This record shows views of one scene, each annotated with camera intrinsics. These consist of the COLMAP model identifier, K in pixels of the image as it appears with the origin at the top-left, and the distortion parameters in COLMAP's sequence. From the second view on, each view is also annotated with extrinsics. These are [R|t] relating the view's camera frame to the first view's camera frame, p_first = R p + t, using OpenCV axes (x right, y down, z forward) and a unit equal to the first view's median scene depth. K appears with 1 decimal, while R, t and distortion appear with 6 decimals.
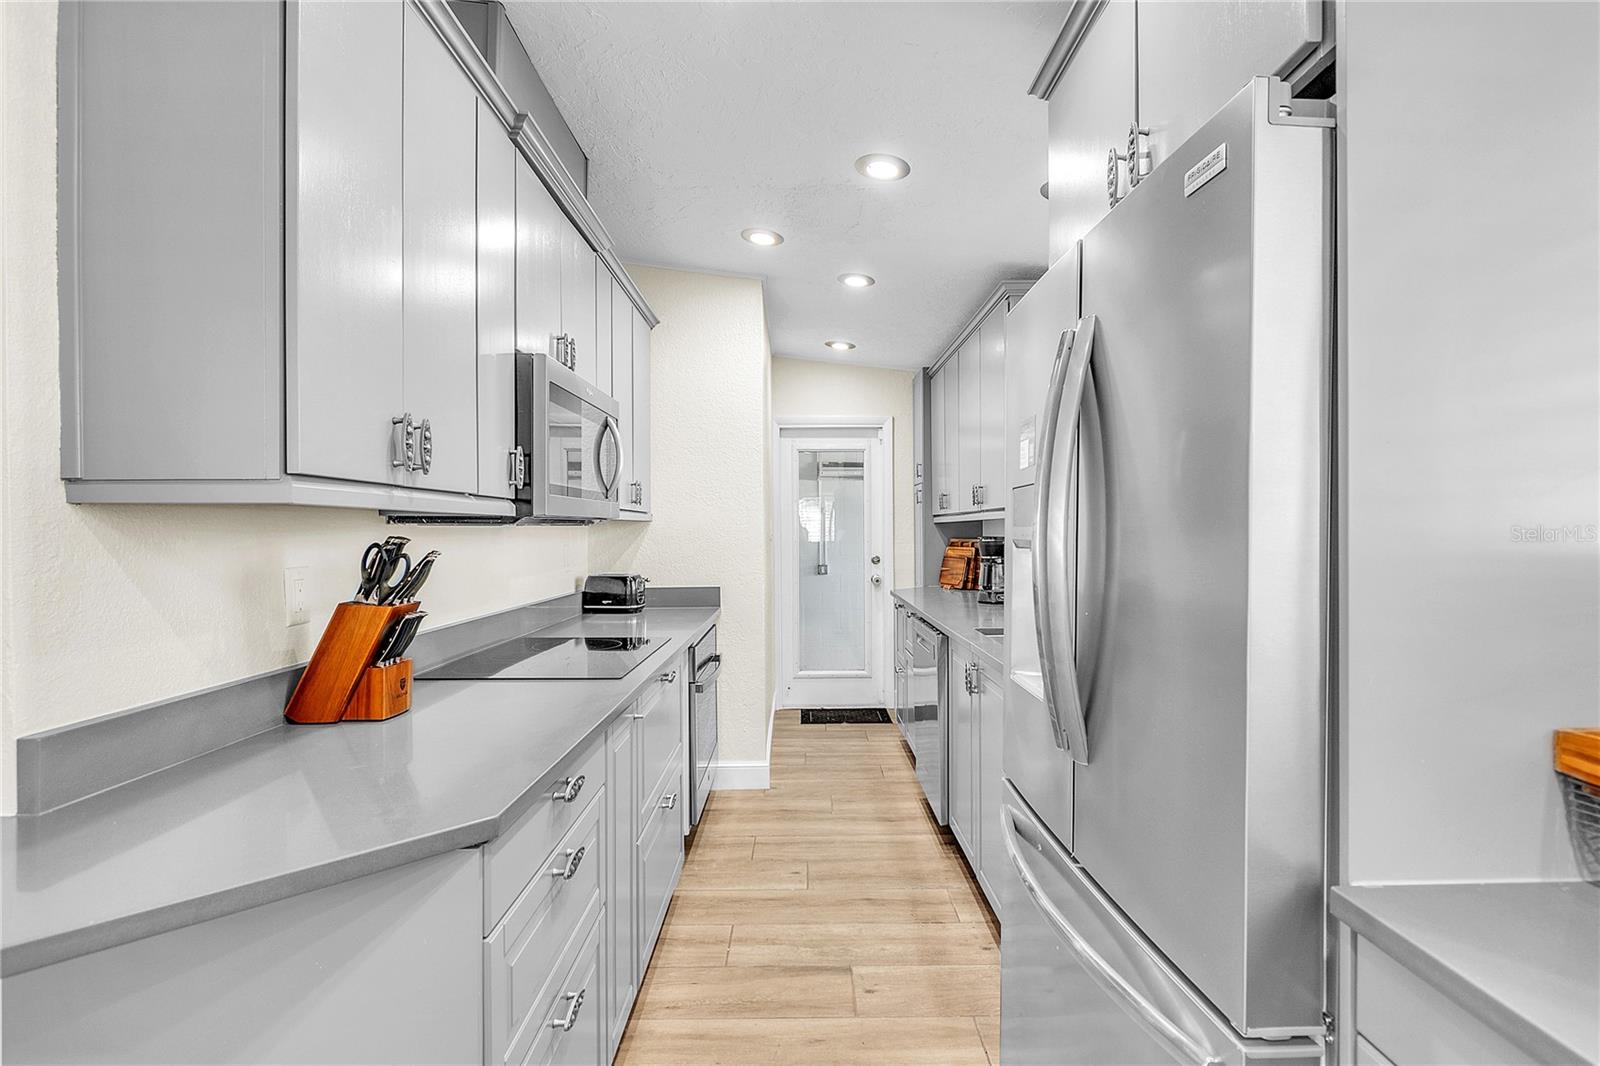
lens RADIAL K [[764.4, 0, 800.0], [0, 764.4, 533.0], [0, 0, 1]] dist [0.001541, -0.001475]
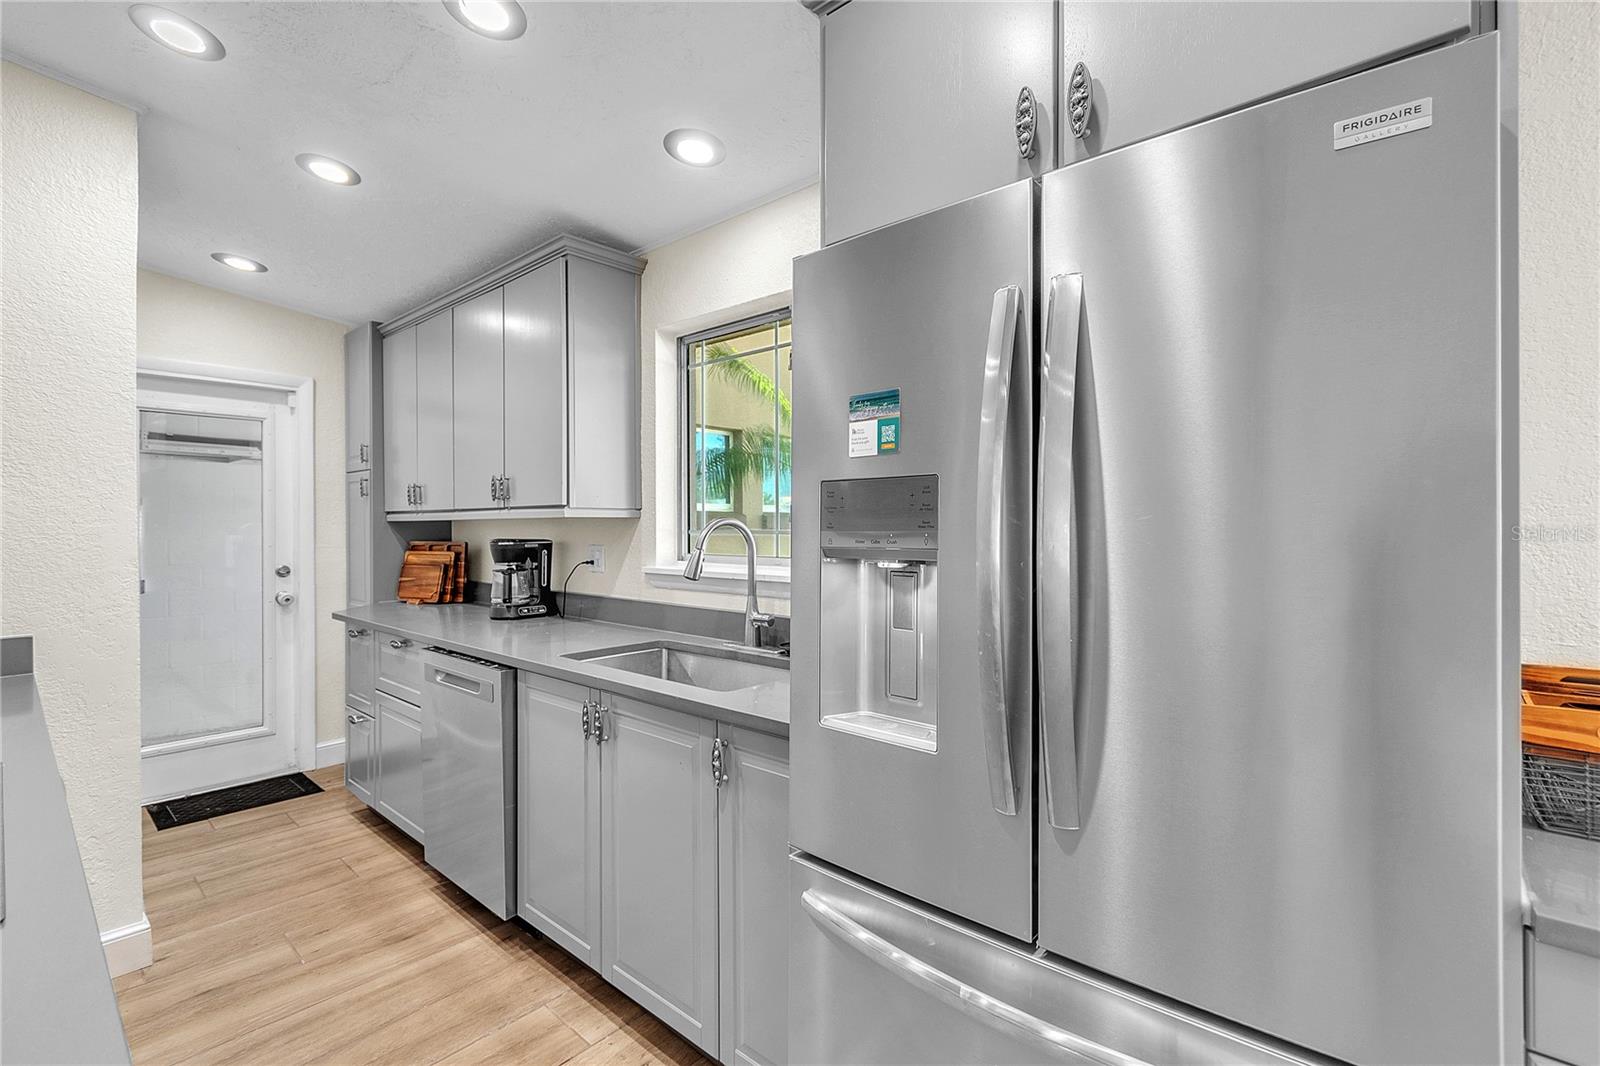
lens RADIAL K [[726.0, 0, 820.6], [0, 726.0, 524.1], [0, 0, 1]] dist [0.003743, -0.001024]
pose [[0.659577, 0.004299, 0.751625, -0.100892], [0.002966, 0.999961, -0.008323, -0.003120], [-0.751631, 0.007719, 0.659538, 0.185053]]
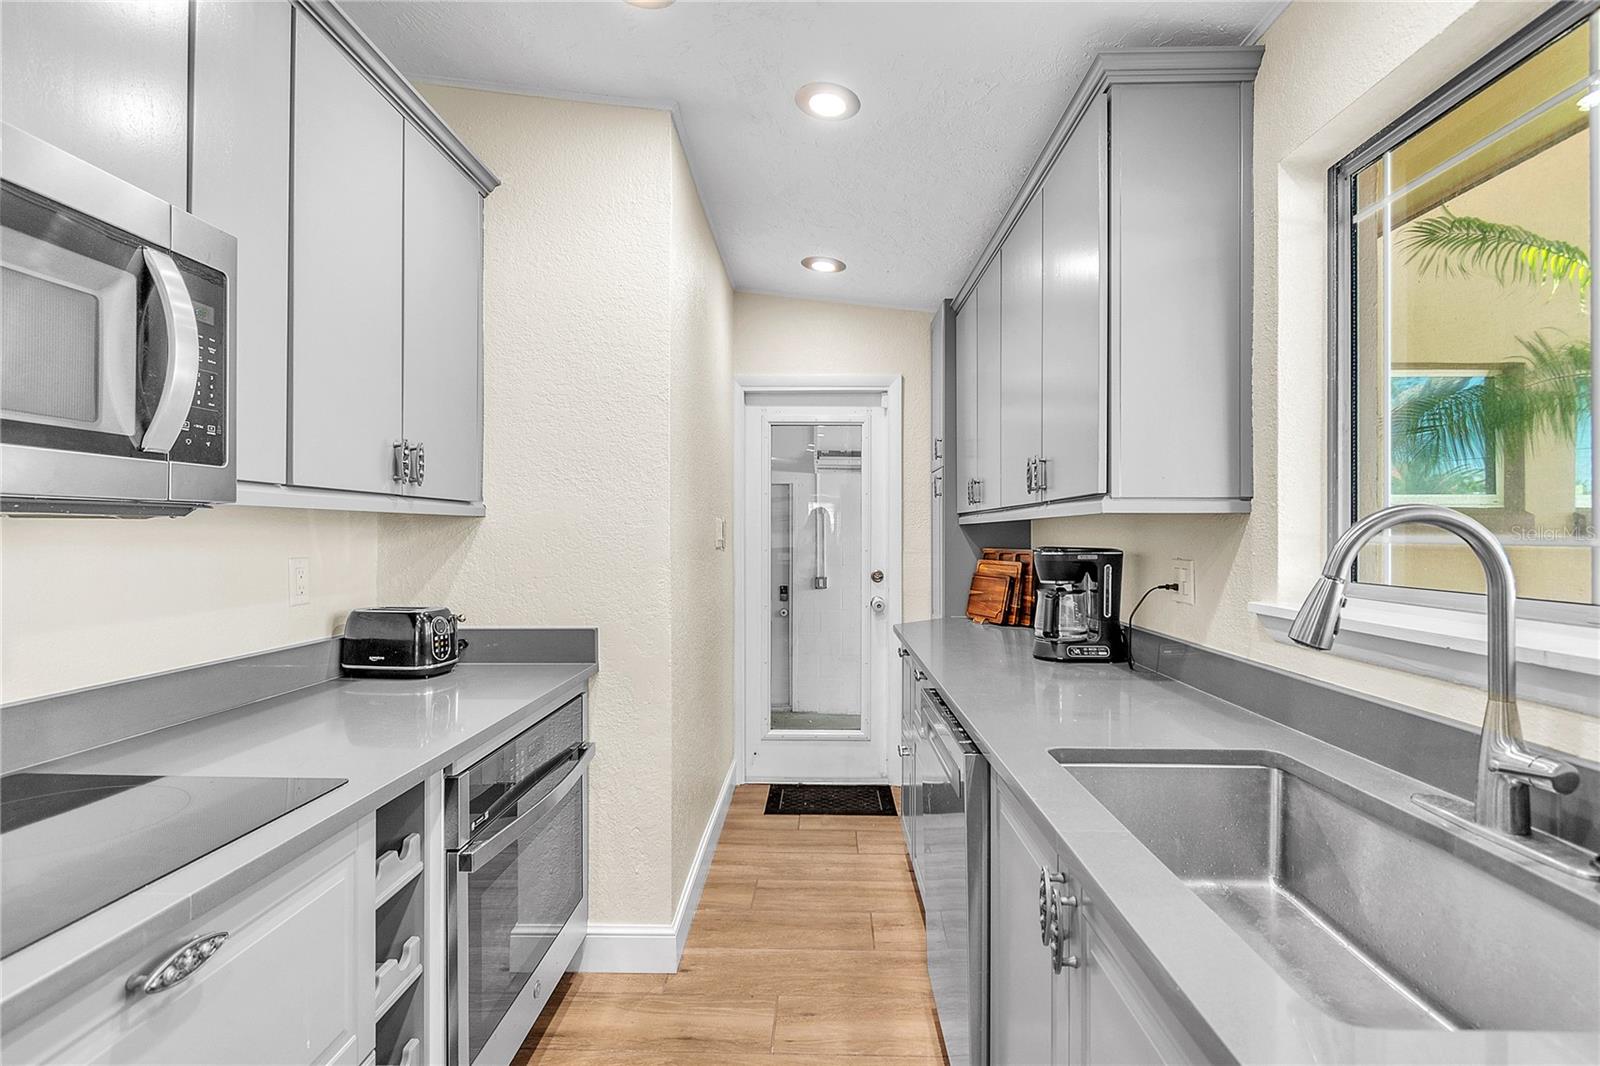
lens RADIAL K [[764.4, 0, 800.0], [0, 764.4, 533.0], [0, 0, 1]] dist [0.001541, -0.001475]
pose [[0.999505, 0.006721, -0.030726, 0.057600], [-0.006876, 0.999964, -0.004945, -0.001494], [0.030692, 0.005153, 0.999516, 0.334928]]
